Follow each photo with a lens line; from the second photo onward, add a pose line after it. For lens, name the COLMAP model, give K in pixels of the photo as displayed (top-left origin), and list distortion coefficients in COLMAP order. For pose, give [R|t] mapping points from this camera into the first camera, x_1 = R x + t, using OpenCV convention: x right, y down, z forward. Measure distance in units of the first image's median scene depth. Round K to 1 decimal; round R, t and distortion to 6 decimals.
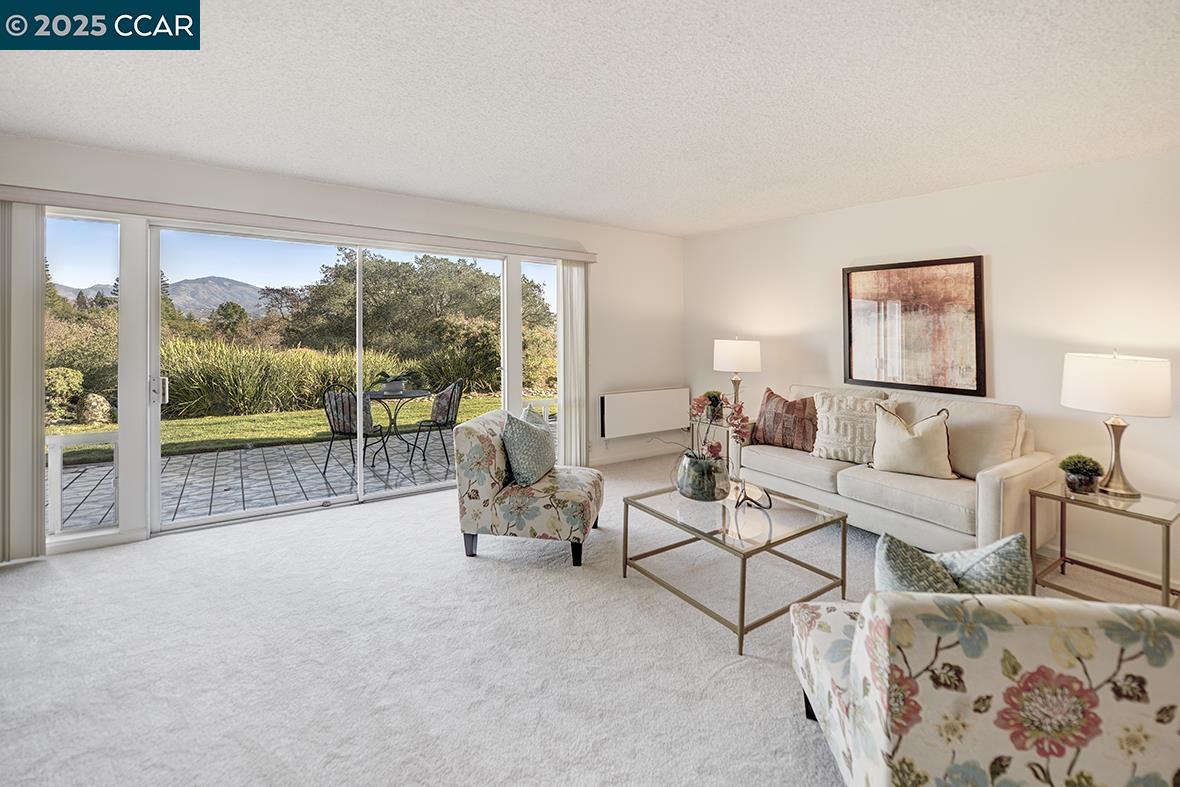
lens RADIAL K [[490.8, 0, 590.4], [0, 490.8, 321.6], [0, 0, 1]] dist [0.000548, -0.003344]
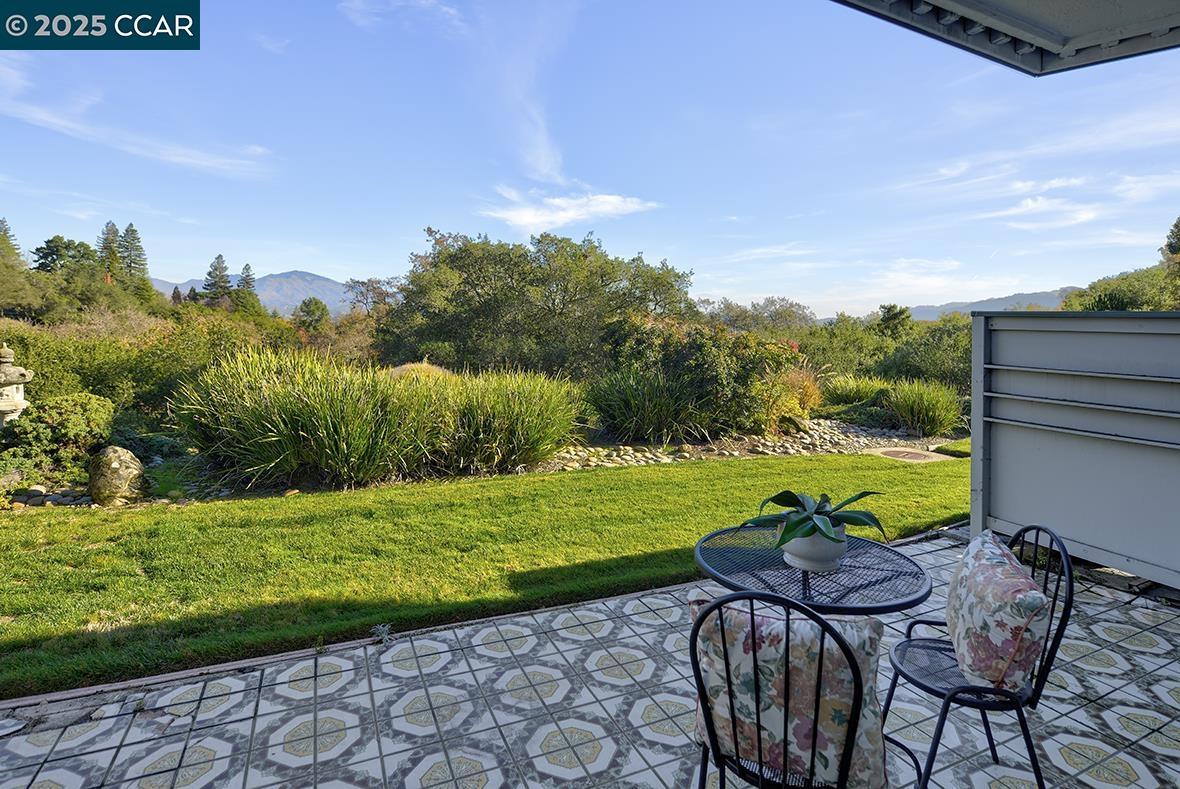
lens RADIAL K [[587.5, 0, 589.1], [0, 587.5, 330.1], [0, 0, 1]] dist [-0.004451, -0.008237]
pose [[0.981432, 0.014477, -0.191262, -0.298177], [-0.012114, 0.999835, 0.013519, -0.003197], [0.191426, -0.010951, 0.981446, 0.380052]]
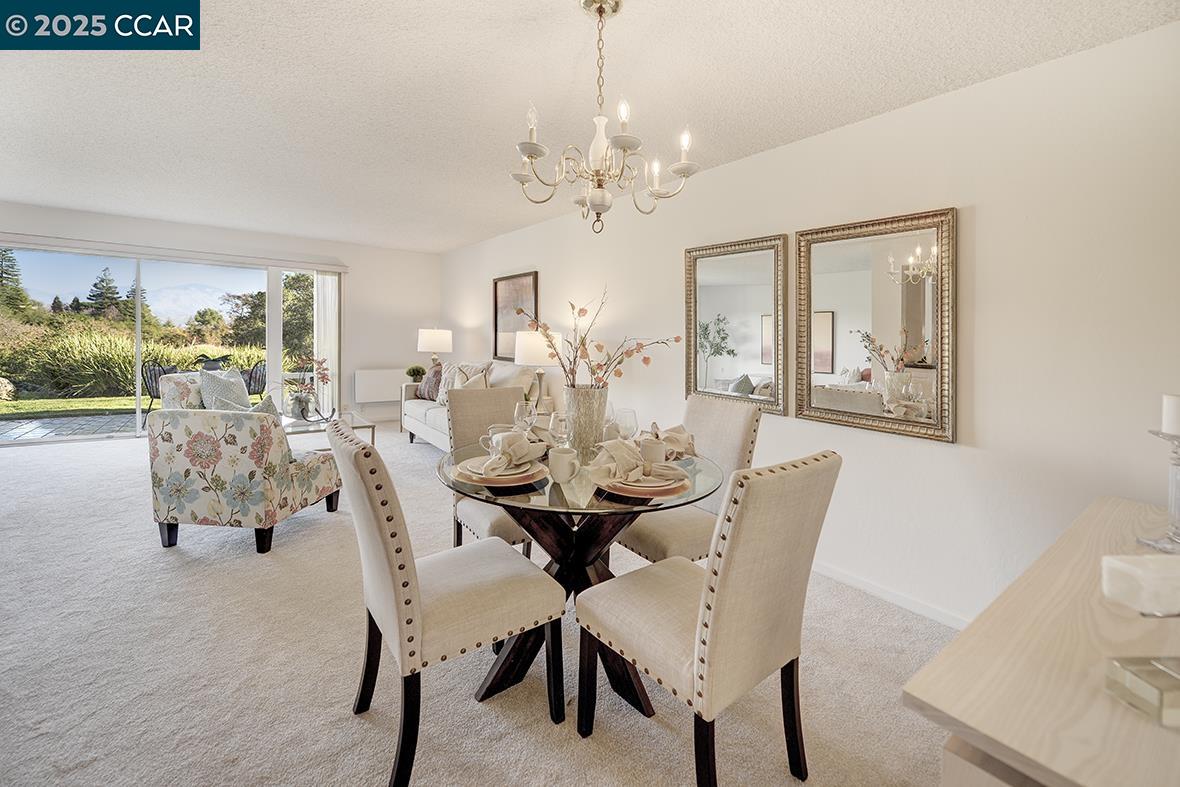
lens RADIAL K [[476.3, 0, 580.8], [0, 476.3, 337.3], [0, 0, 1]] dist [-0.000581, -0.000253]
pose [[0.999622, 0.009724, 0.025709, 0.342038], [-0.010016, 0.999886, 0.011264, 0.020018], [-0.025596, -0.011517, 0.999606, -0.183285]]
